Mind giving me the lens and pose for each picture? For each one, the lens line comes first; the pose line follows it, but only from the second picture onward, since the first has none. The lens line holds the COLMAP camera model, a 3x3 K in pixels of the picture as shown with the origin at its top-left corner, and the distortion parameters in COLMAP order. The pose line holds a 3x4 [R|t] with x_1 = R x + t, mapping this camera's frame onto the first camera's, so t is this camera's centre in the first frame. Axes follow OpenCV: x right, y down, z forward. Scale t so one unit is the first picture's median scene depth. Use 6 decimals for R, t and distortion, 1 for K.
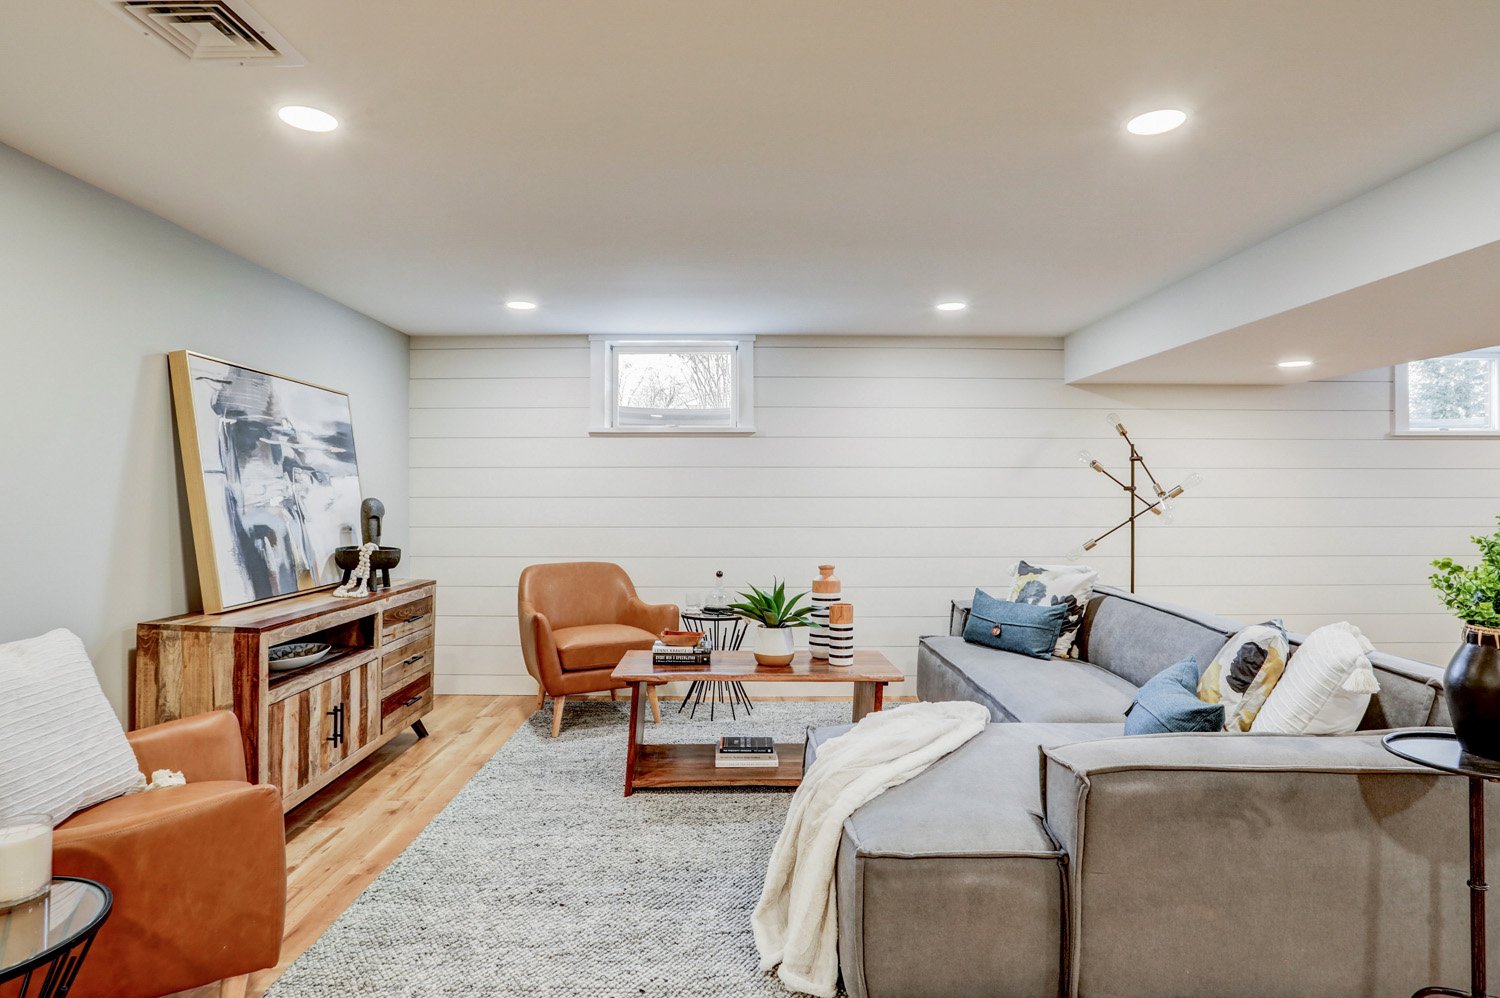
lens RADIAL K [[821.1, 0, 748.8], [0, 821.1, 475.6], [0, 0, 1]] dist [-0.038448, 0.000172]
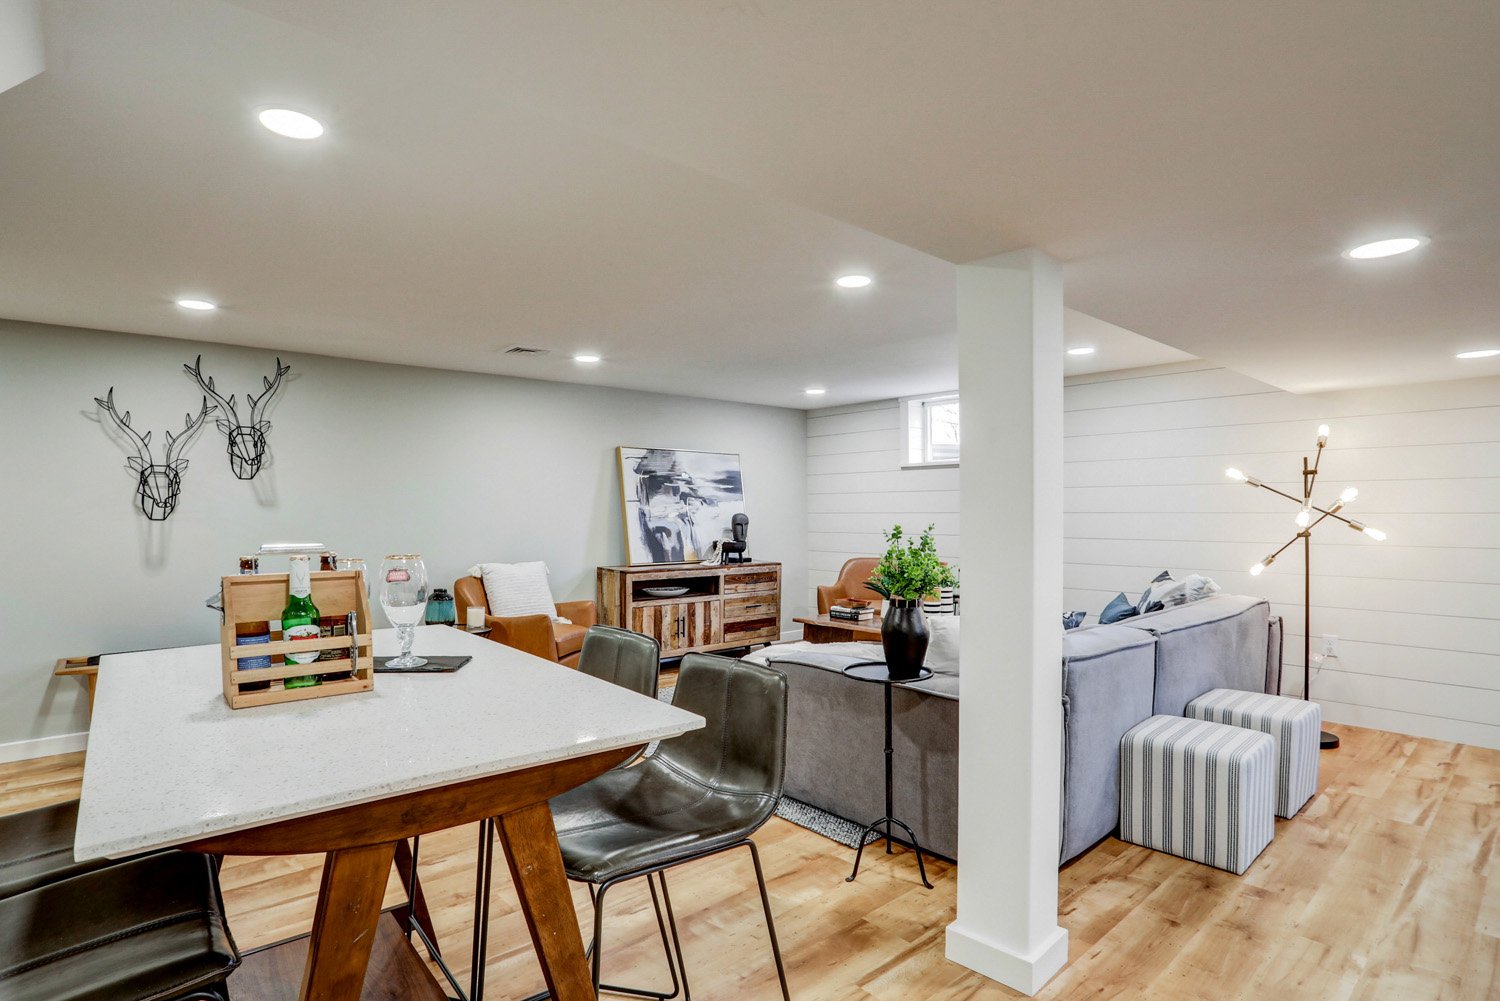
lens RADIAL K [[791.1, 0, 750.0], [0, 791.1, 500.5], [0, 0, 1]] dist [-0.053967, 0.029823]
pose [[0.662193, -0.012095, -0.749236, 0.931554], [0.019017, 0.999819, 0.000668, -0.001136], [0.749092, -0.014690, 0.662303, -0.132537]]
